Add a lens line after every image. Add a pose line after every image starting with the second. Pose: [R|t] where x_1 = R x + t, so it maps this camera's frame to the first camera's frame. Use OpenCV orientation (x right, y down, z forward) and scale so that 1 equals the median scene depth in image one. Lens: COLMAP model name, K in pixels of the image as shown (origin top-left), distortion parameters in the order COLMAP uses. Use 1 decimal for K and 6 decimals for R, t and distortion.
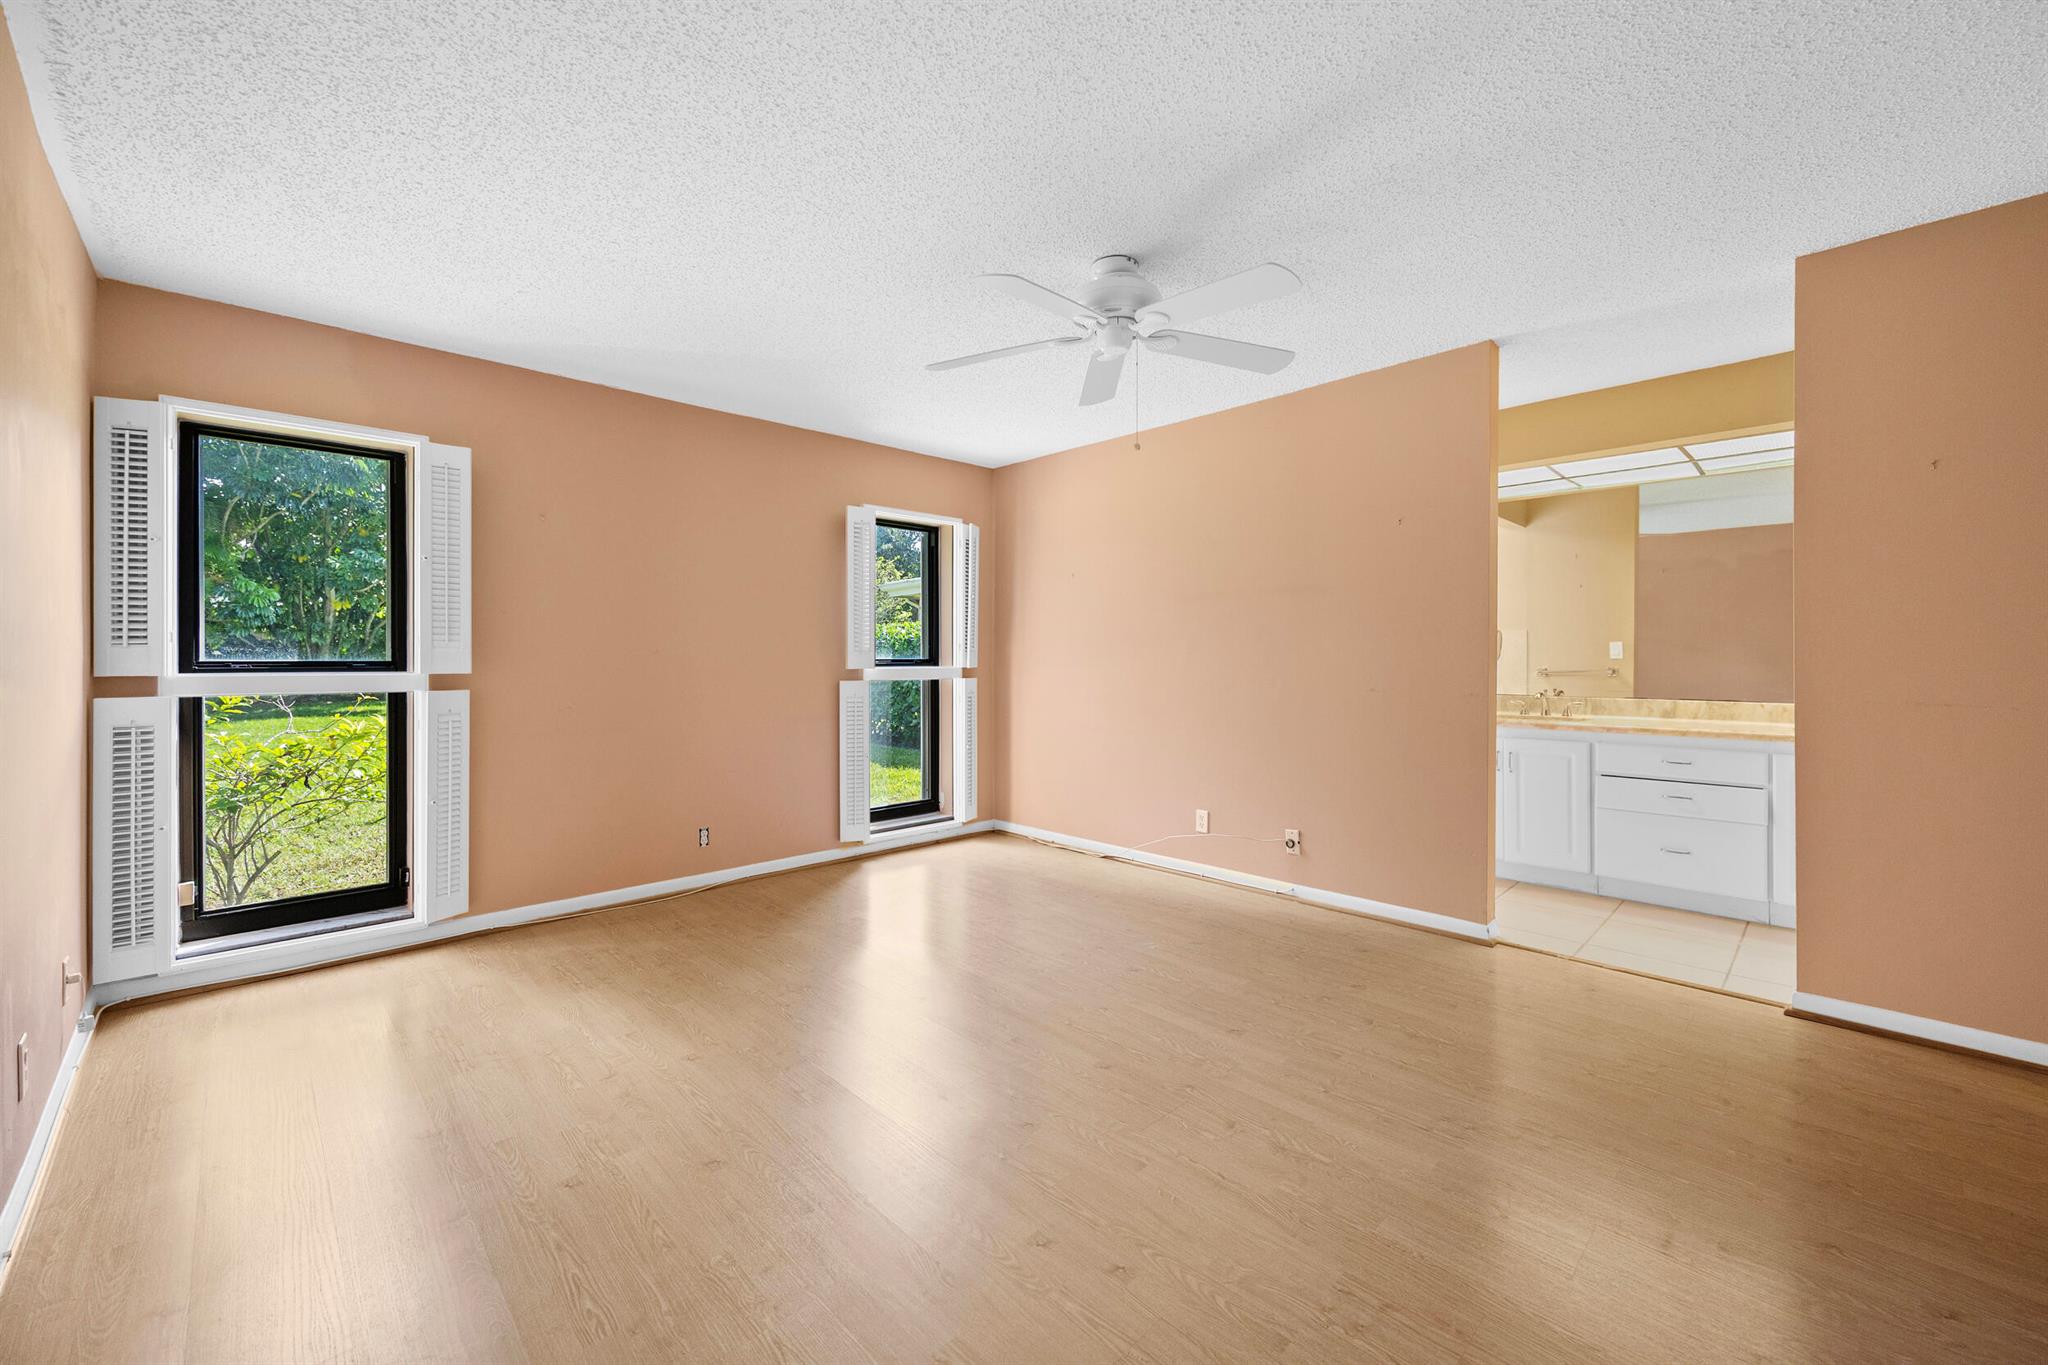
lens RADIAL K [[797.4, 0, 1029.4], [0, 797.4, 670.9], [0, 0, 1]] dist [0.000298, -0.000399]
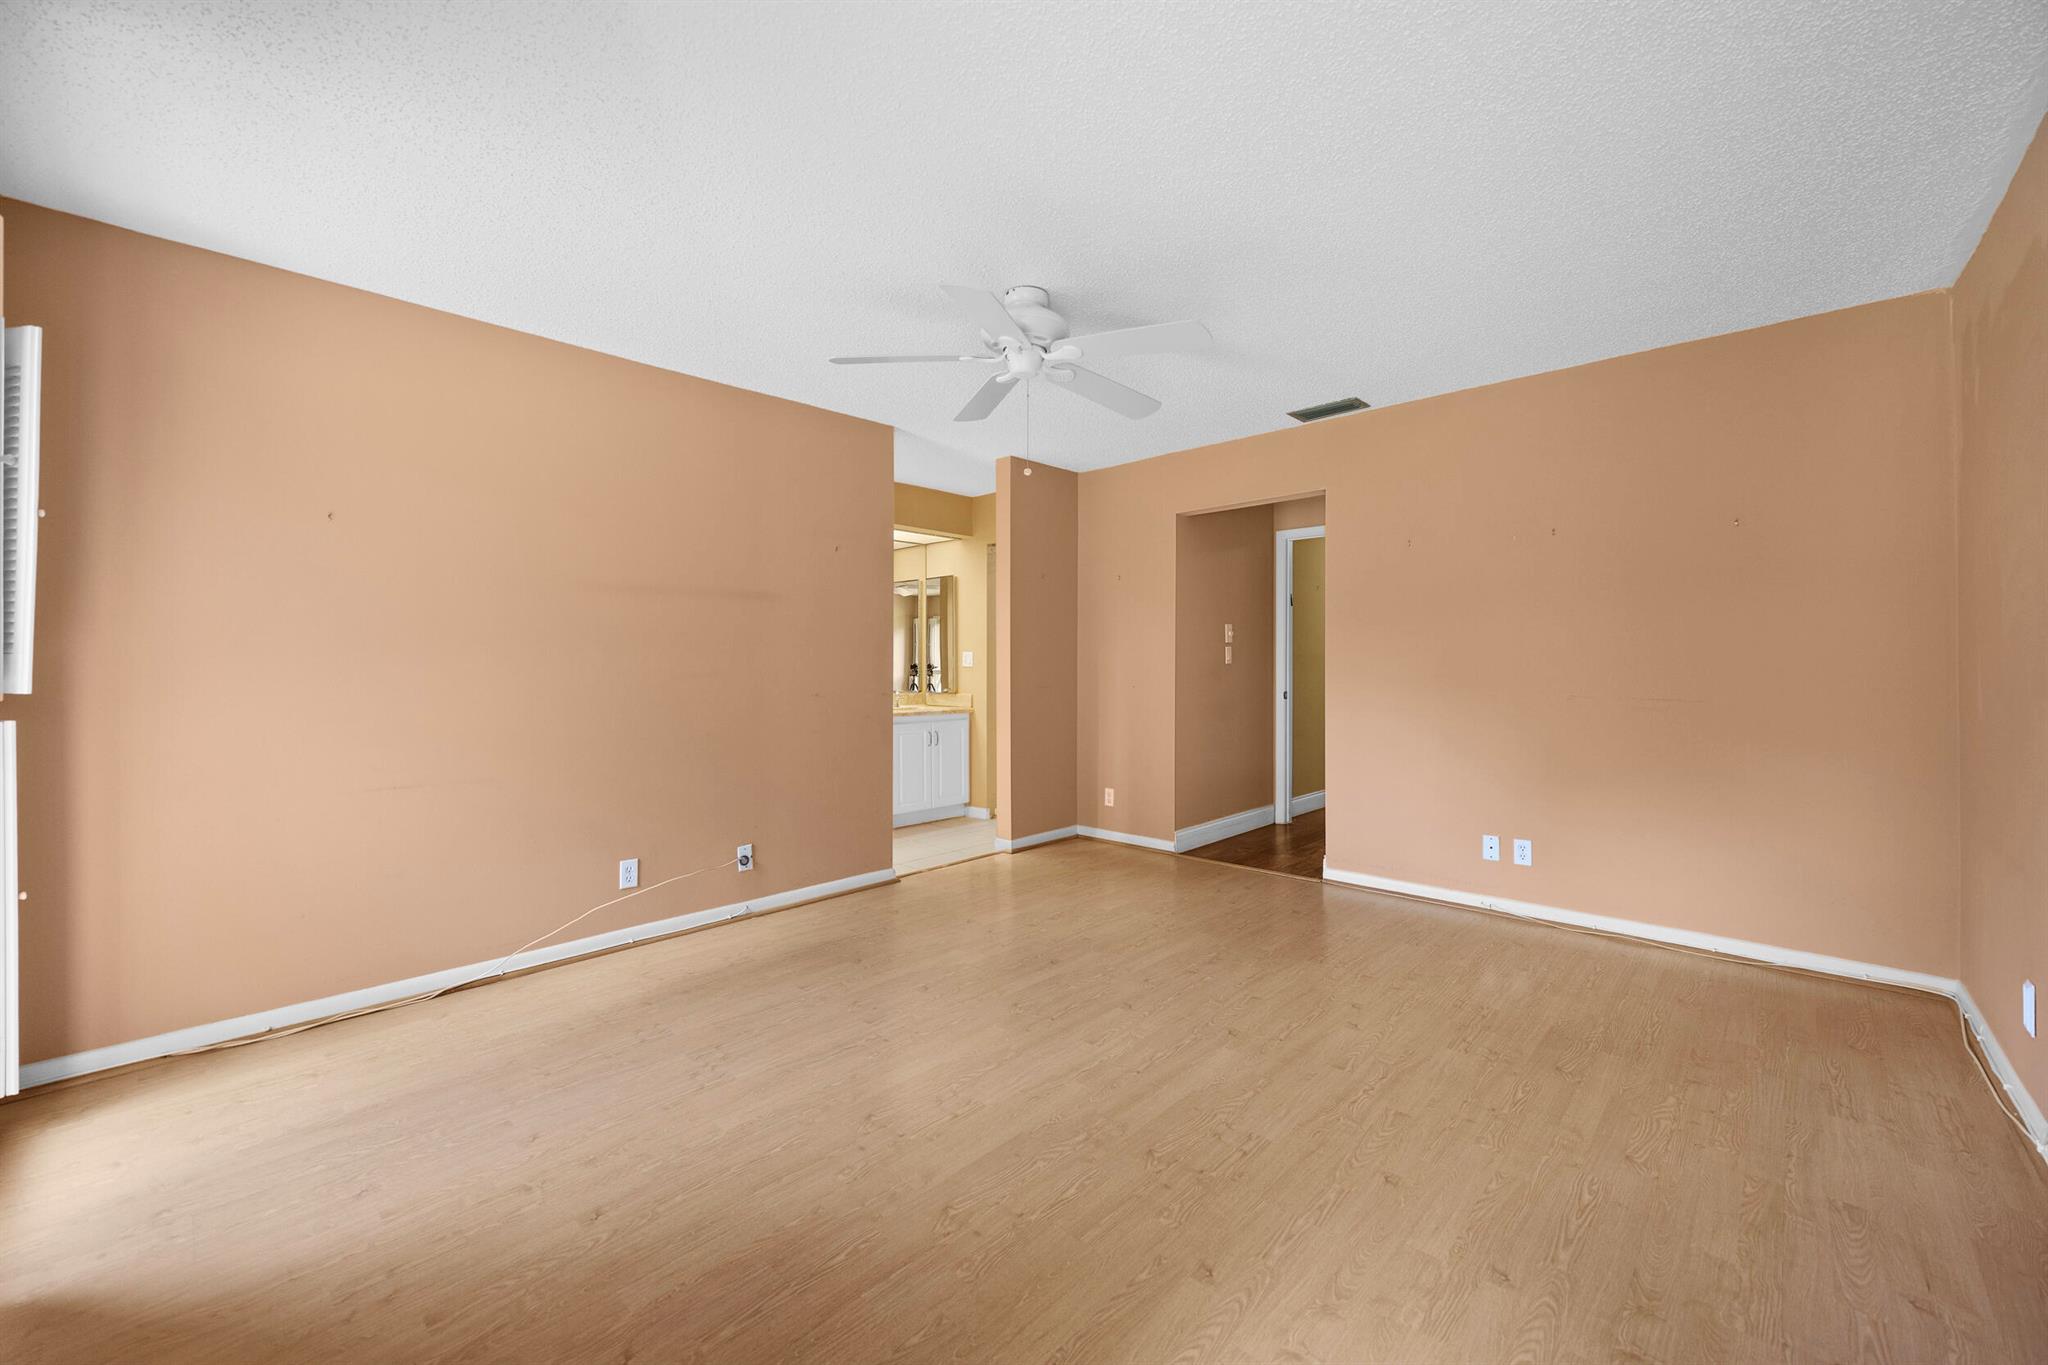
lens RADIAL K [[794.9, 0, 1027.5], [0, 794.9, 681.4], [0, 0, 1]] dist [0.001541, -0.000086]
pose [[-0.027774, -0.019746, 0.999419, -0.809950], [0.021674, 0.999558, 0.020351, -0.012951], [-0.999379, 0.022227, -0.027333, 0.877689]]
